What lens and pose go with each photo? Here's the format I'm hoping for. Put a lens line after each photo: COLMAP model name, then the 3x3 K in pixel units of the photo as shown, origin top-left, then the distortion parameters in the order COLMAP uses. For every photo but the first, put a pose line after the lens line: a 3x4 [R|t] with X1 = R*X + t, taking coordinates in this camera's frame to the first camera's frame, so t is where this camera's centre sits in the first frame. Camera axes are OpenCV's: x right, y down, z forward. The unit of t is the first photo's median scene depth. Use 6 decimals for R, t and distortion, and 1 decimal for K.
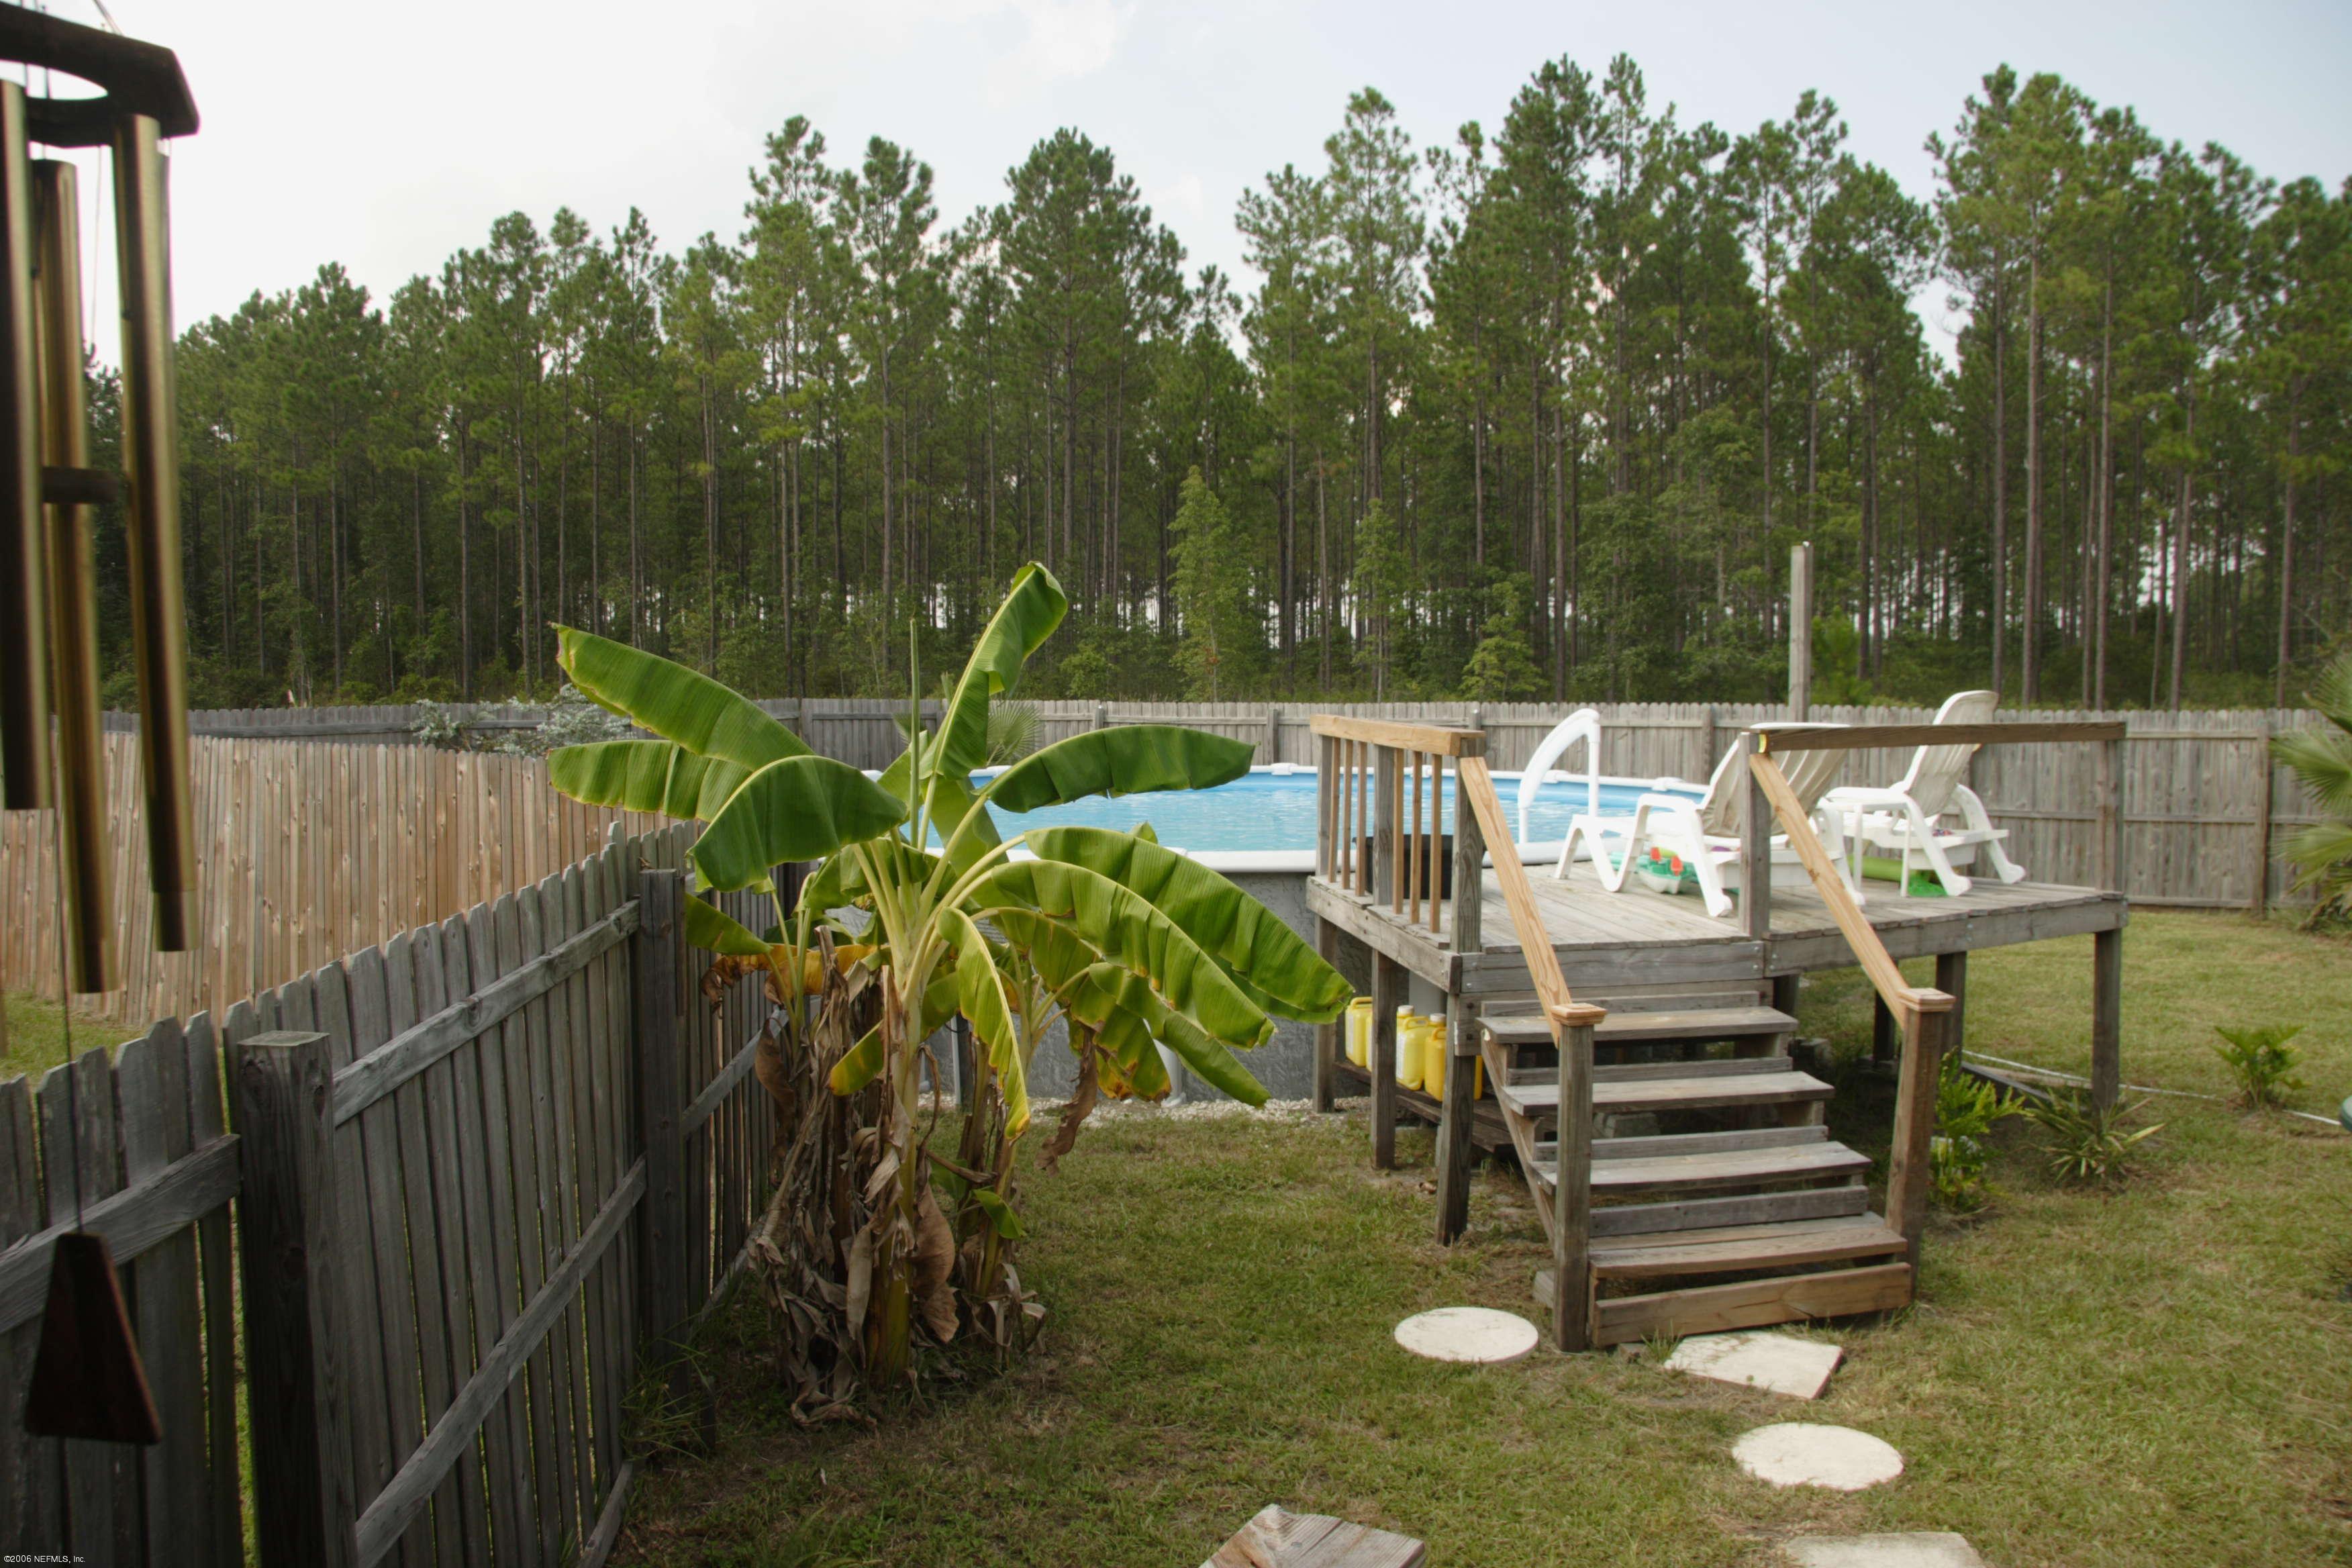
lens RADIAL K [[1793.0, 0, 1192.0], [0, 1793.0, 823.9], [0, 0, 1]] dist [-0.177752, 0.127264]
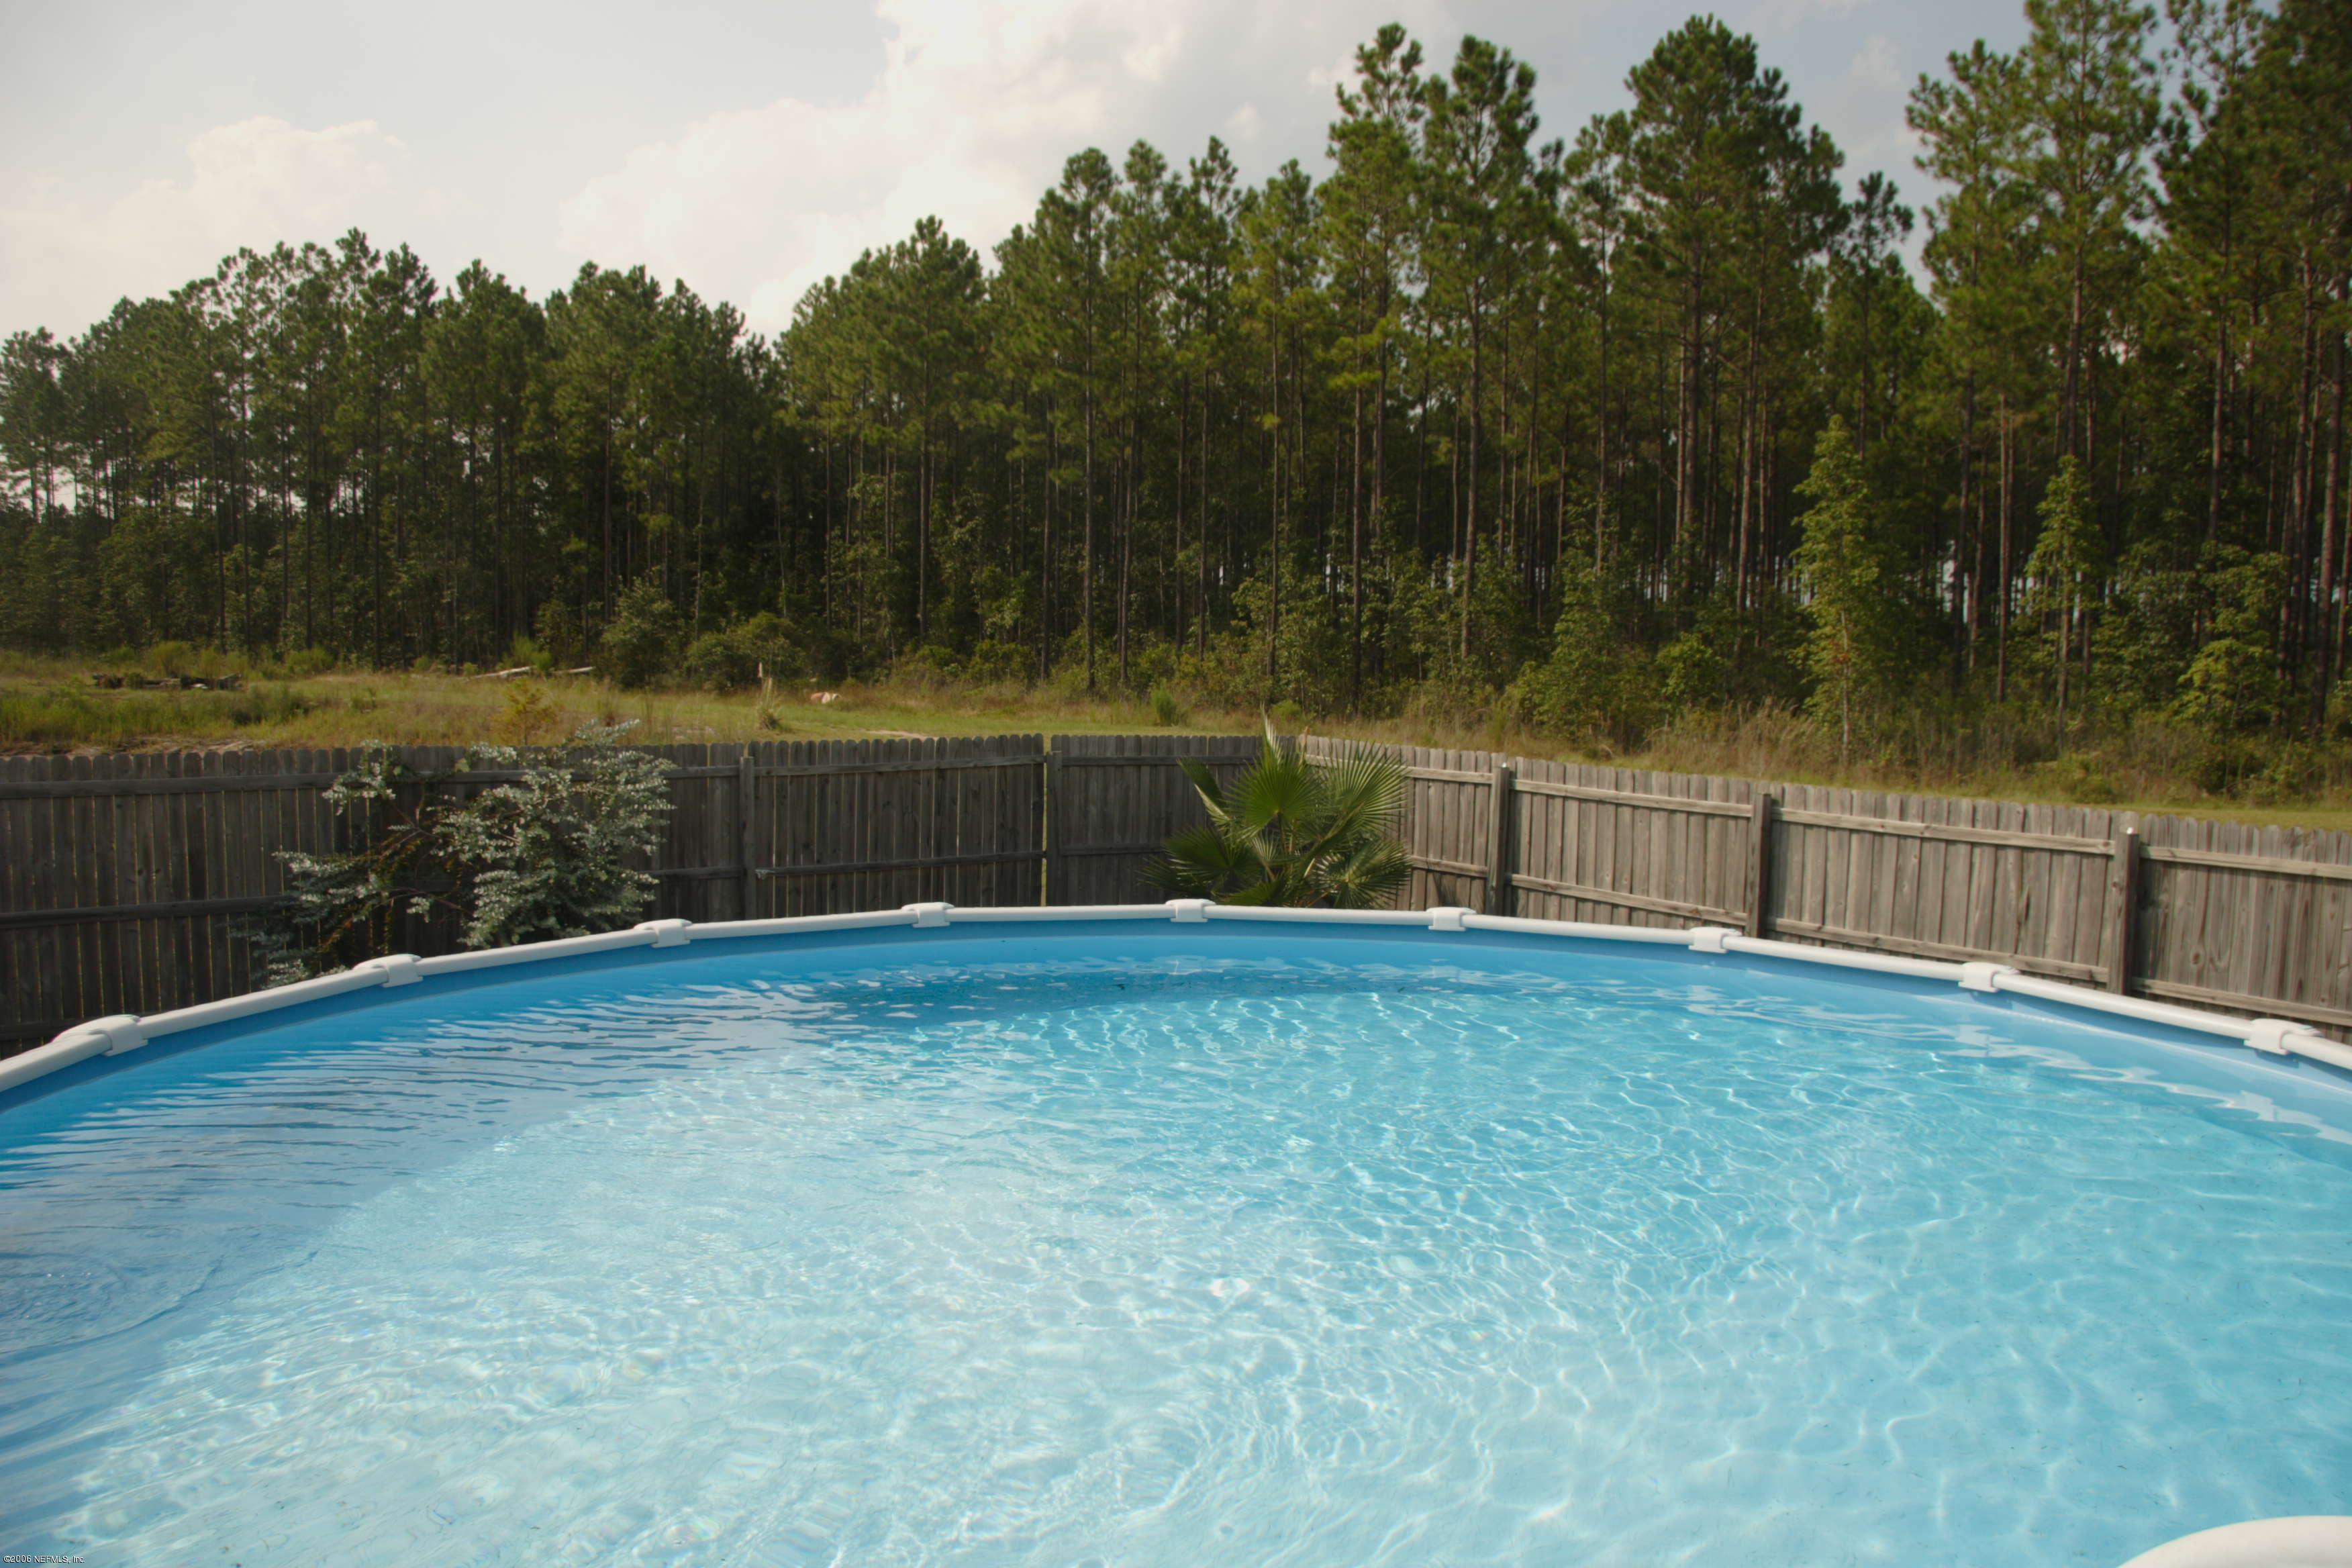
lens RADIAL K [[1793.0, 0, 1187.5], [0, 1793.0, 831.3], [0, 0, 1]] dist [-0.177752, 0.127264]
pose [[0.927385, 0.060386, -0.369202, 0.027837], [-0.051908, 0.998111, 0.032863, -0.020320], [0.370489, -0.011312, 0.928768, 0.136138]]
